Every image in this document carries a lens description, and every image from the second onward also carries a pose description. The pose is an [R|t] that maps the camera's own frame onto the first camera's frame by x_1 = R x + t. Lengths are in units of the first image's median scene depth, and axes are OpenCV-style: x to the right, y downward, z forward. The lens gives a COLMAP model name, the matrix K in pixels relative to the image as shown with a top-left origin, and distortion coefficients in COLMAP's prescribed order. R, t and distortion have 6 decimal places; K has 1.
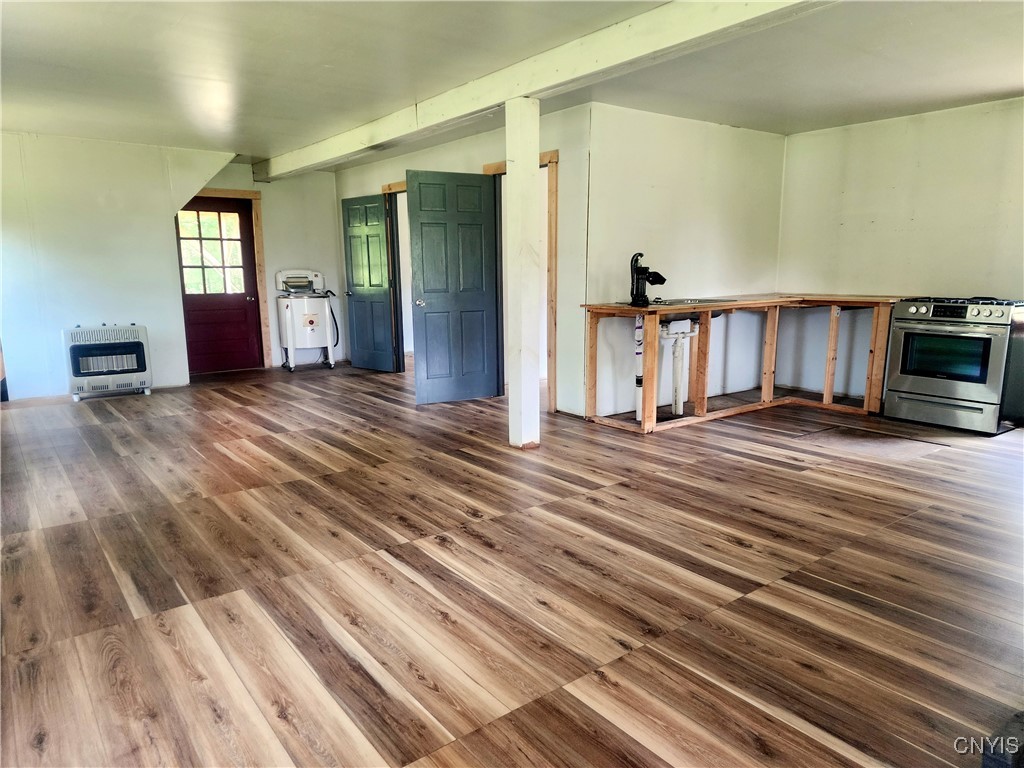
lens RADIAL K [[698.0, 0, 512.0], [0, 698.0, 384.0], [0, 0, 1]] dist [0.026195, -0.002203]
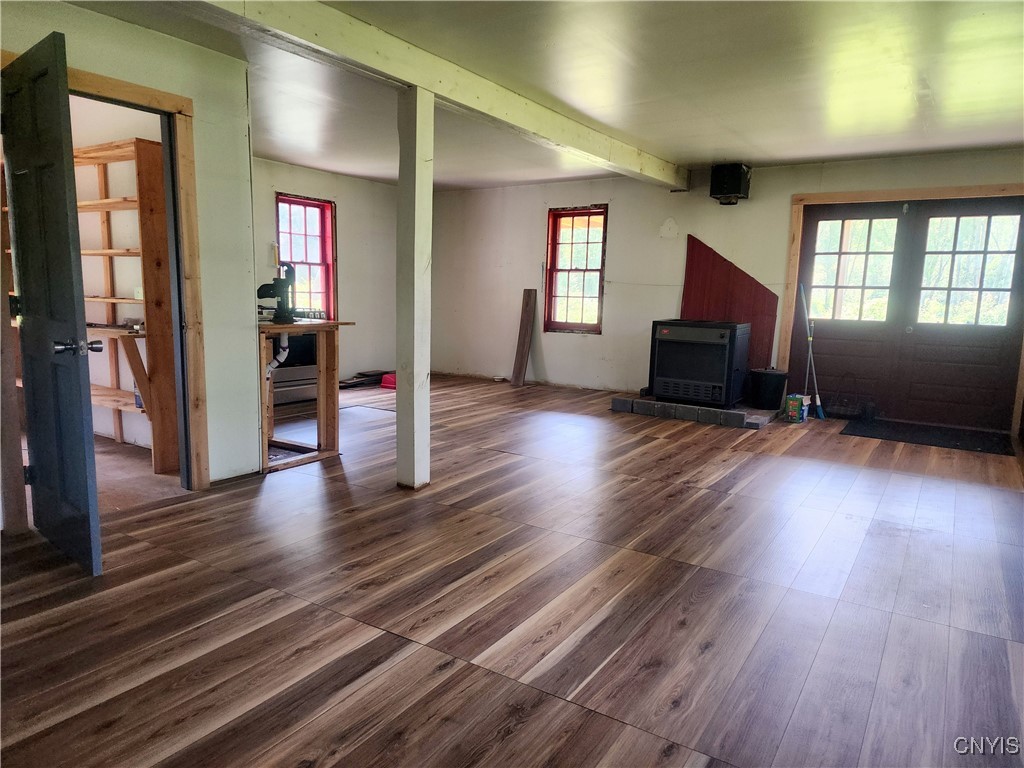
lens RADIAL K [[698.0, 0, 512.0], [0, 698.0, 384.0], [0, 0, 1]] dist [0.026195, -0.002203]
pose [[-0.345298, -0.133332, 0.928973, -0.917910], [0.132018, 0.973113, 0.188738, -0.204772], [-0.929161, 0.187812, -0.318412, 1.274220]]
